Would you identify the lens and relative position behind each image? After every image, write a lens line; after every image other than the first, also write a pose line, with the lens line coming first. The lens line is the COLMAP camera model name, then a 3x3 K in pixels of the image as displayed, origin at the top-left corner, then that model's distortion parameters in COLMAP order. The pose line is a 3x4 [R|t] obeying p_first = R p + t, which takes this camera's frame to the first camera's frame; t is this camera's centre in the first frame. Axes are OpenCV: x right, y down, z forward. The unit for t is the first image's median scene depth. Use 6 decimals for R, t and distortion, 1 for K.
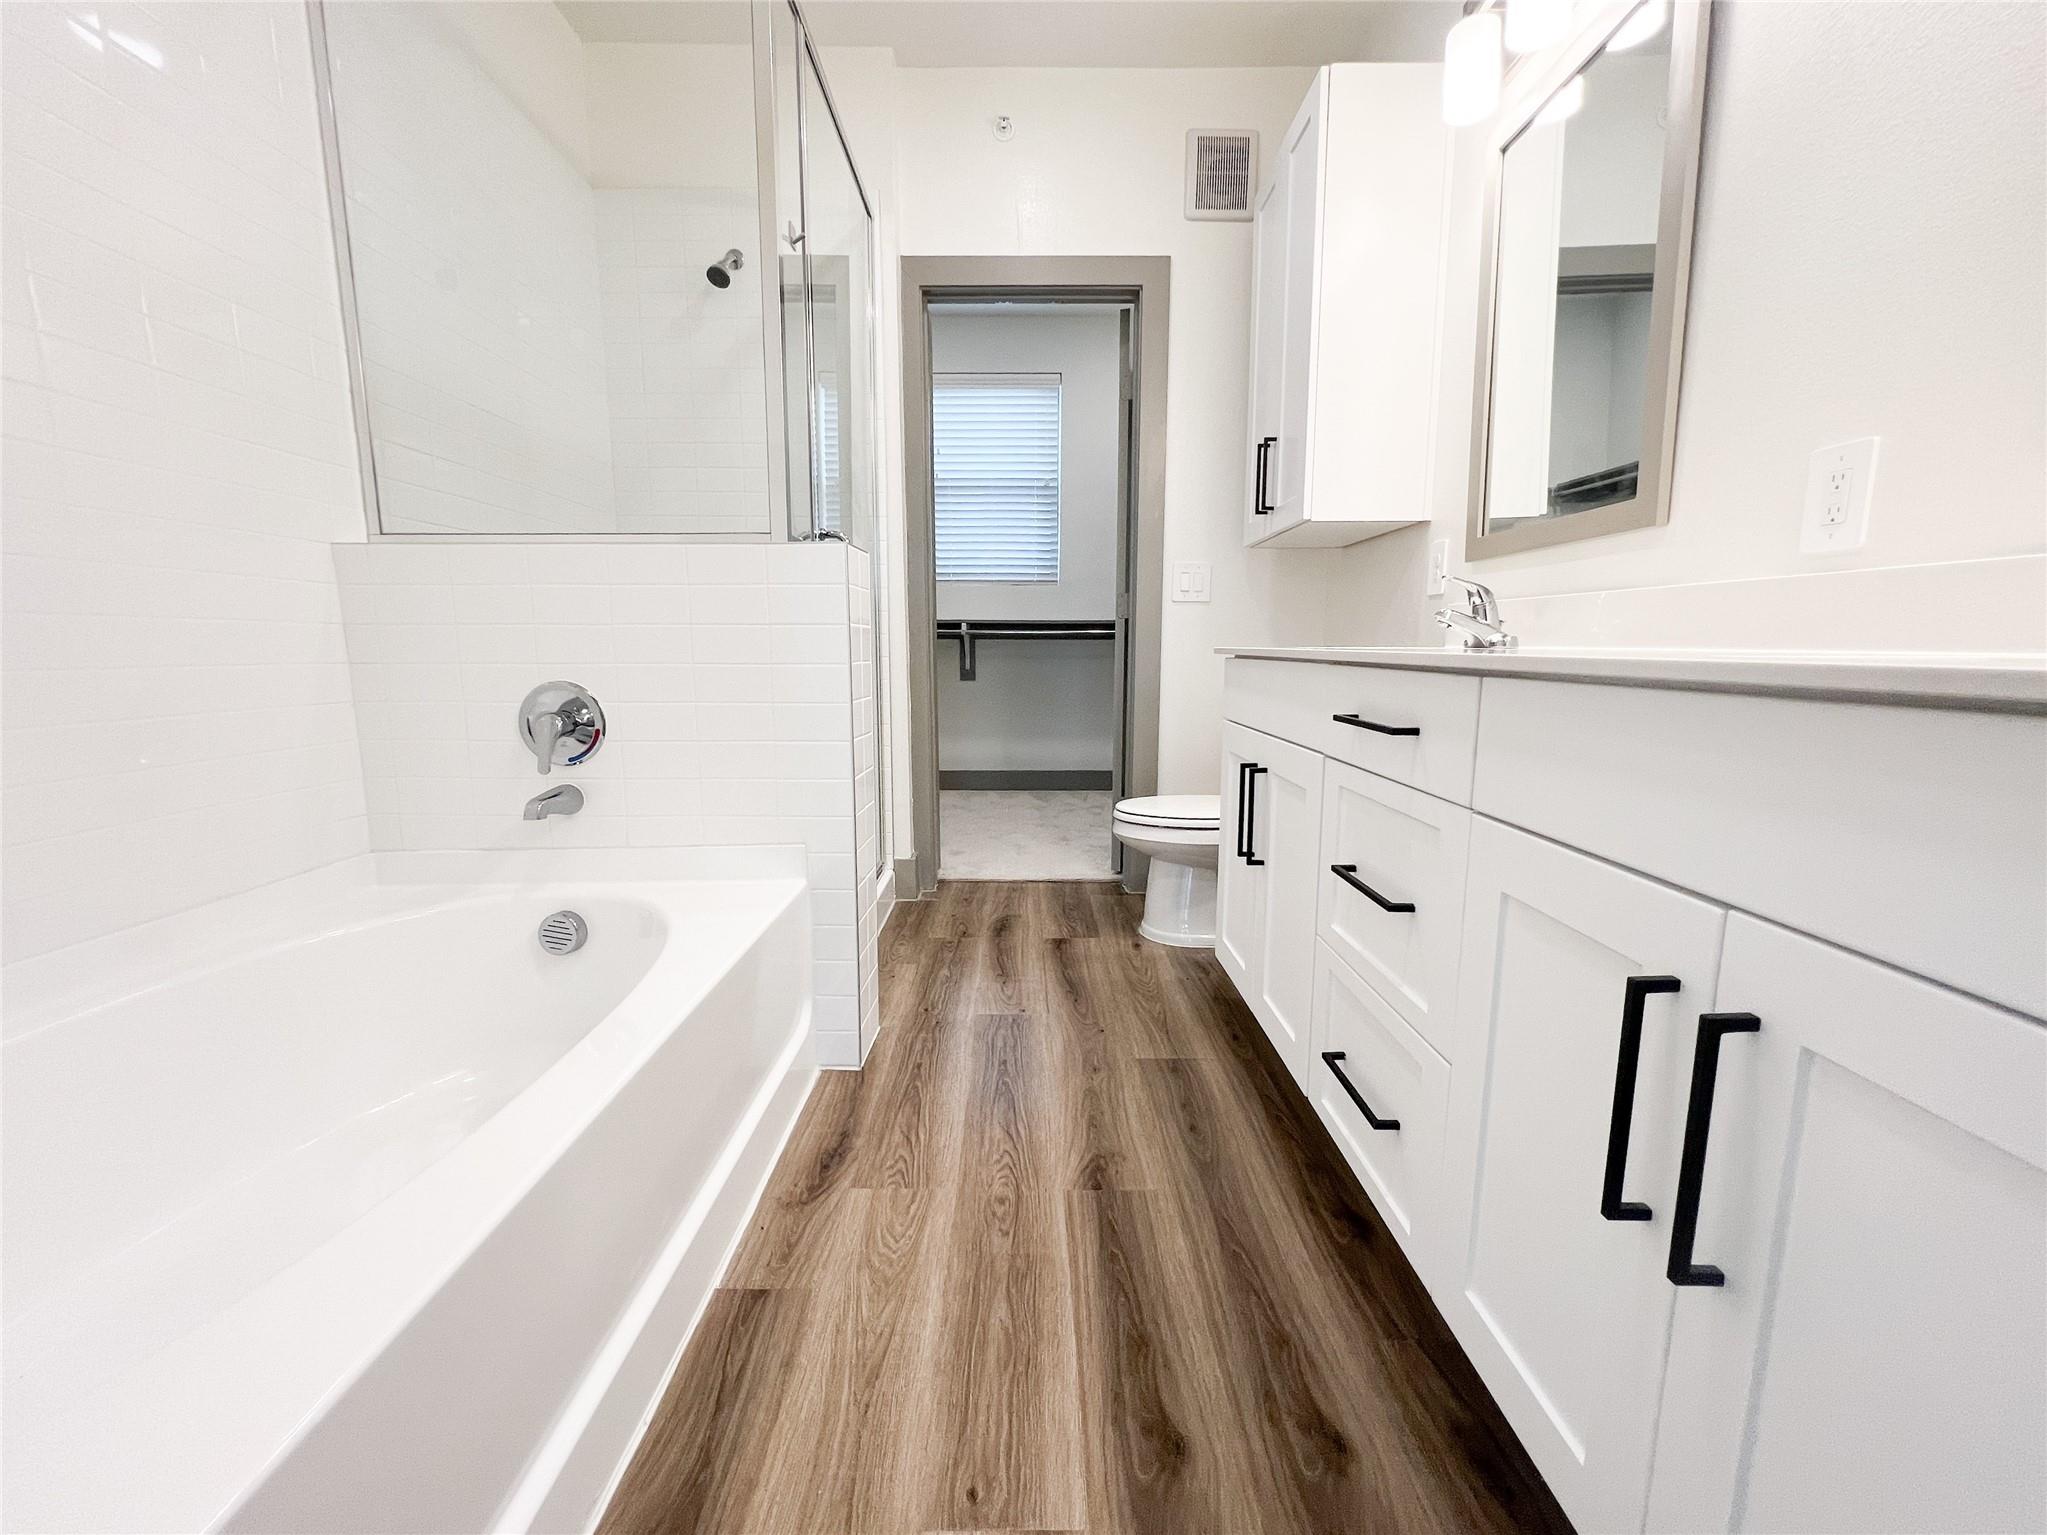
lens RADIAL K [[823.3, 0, 1023.7], [0, 823.3, 766.4], [0, 0, 1]] dist [0.004444, -0.000279]
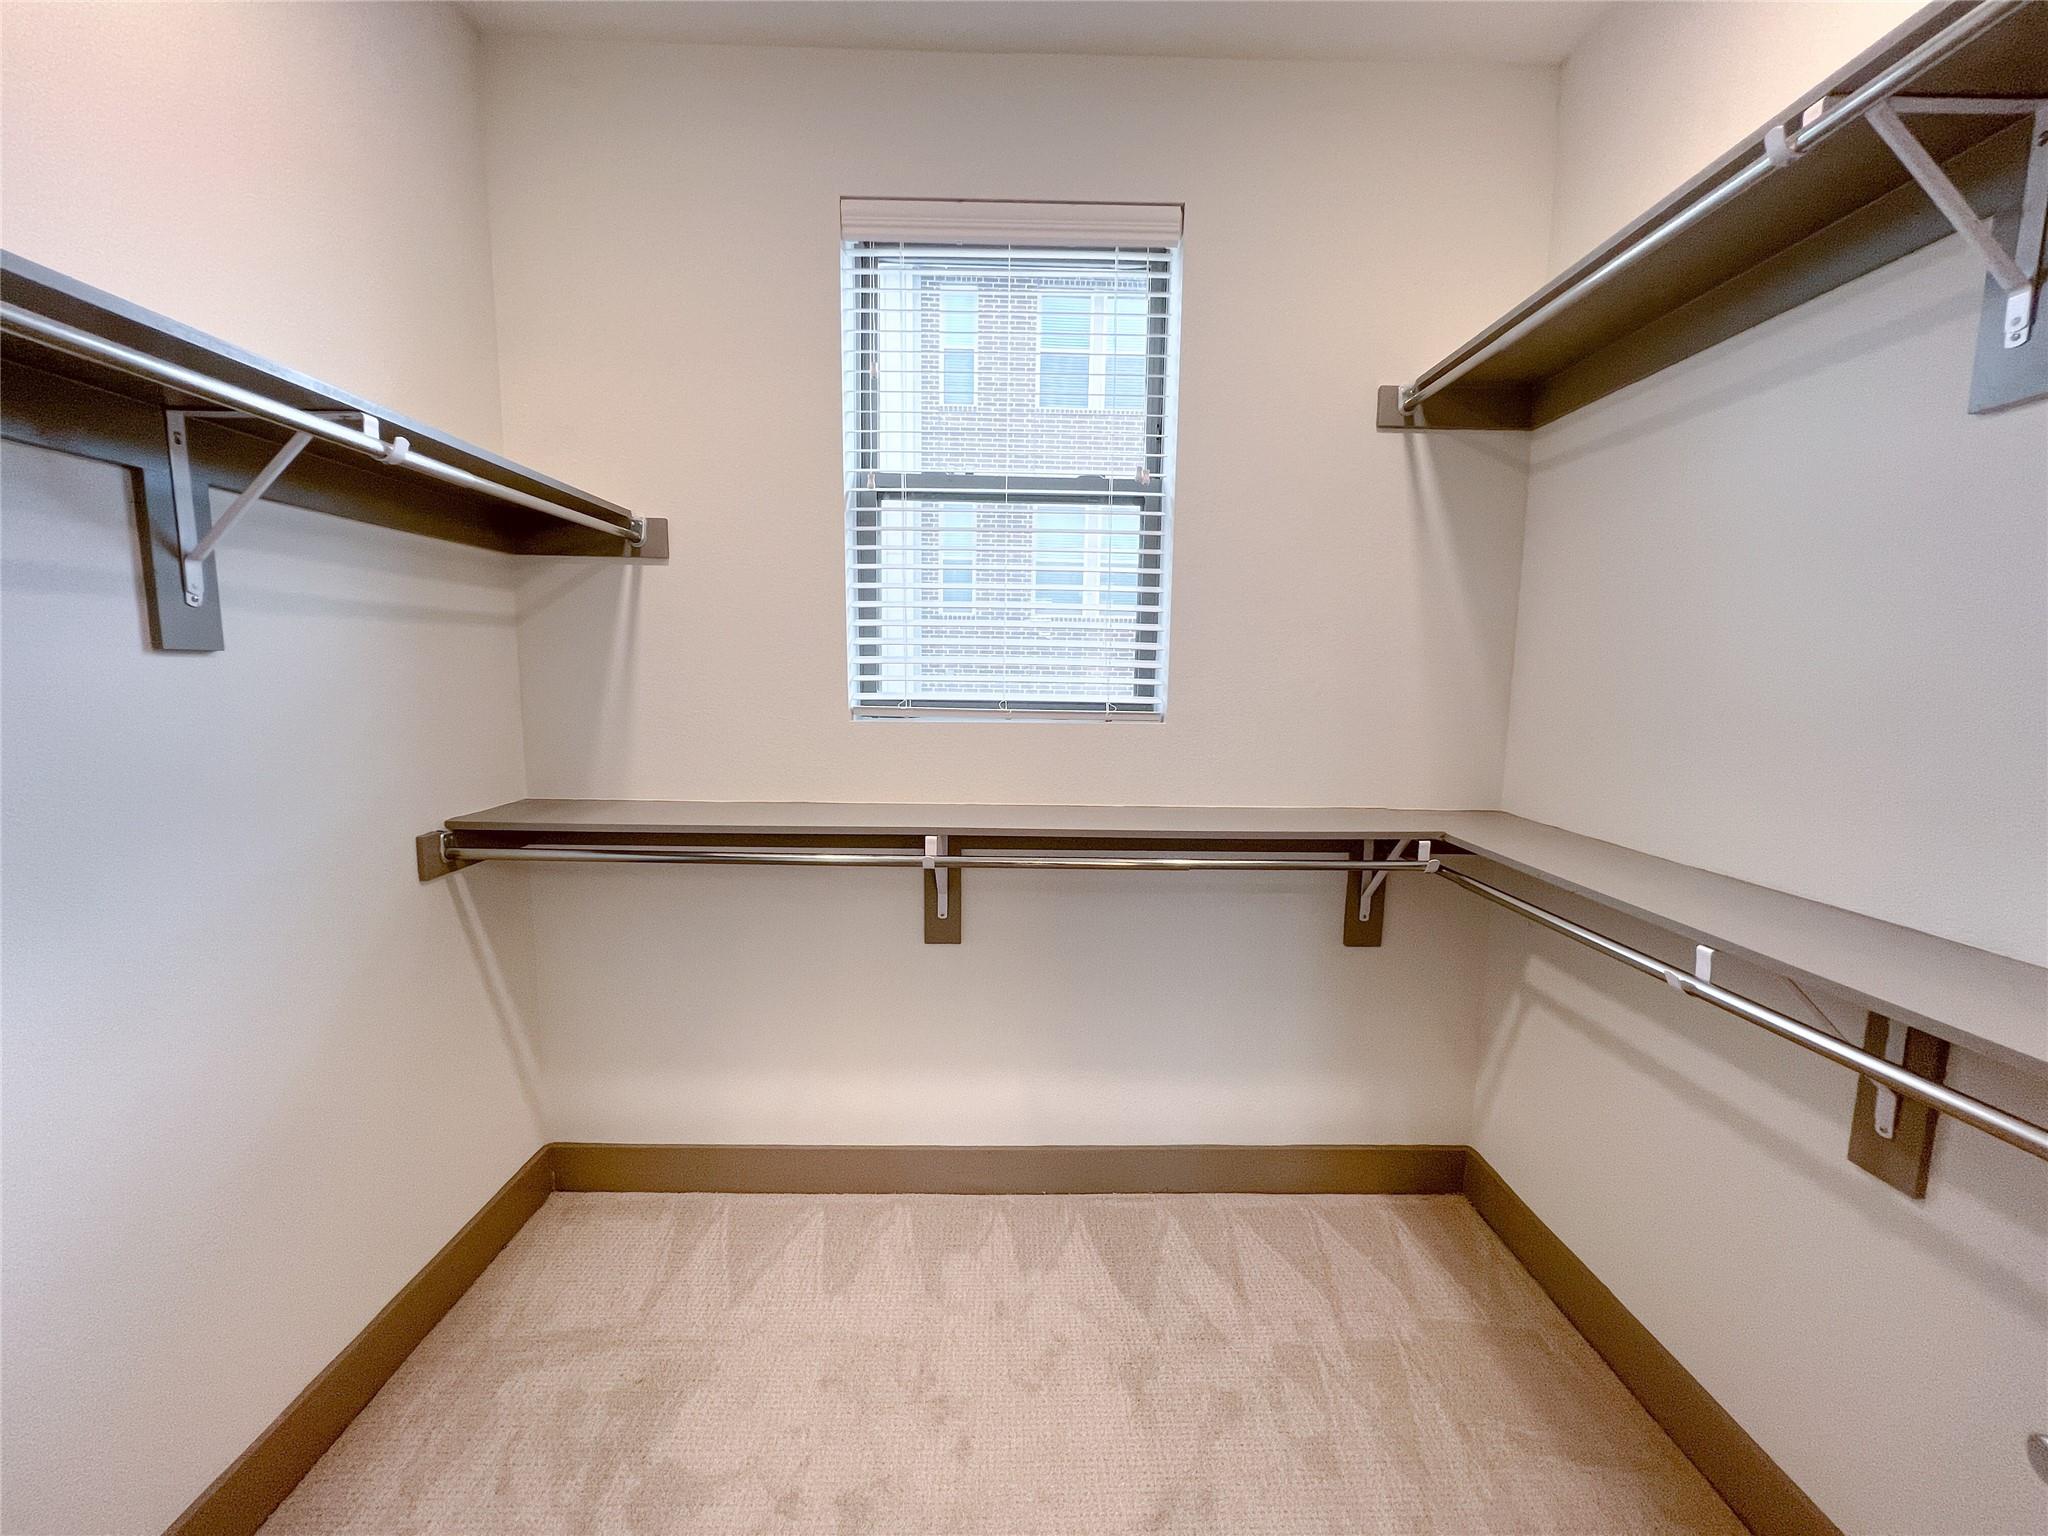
lens RADIAL K [[823.7, 0, 1020.8], [0, 823.7, 767.9], [0, 0, 1]] dist [0.004444, -0.000279]
pose [[0.999650, 0.023376, 0.012390, -0.036277], [-0.023004, 0.999305, -0.029342, -0.184367], [-0.013067, 0.029047, 0.999493, 0.591485]]
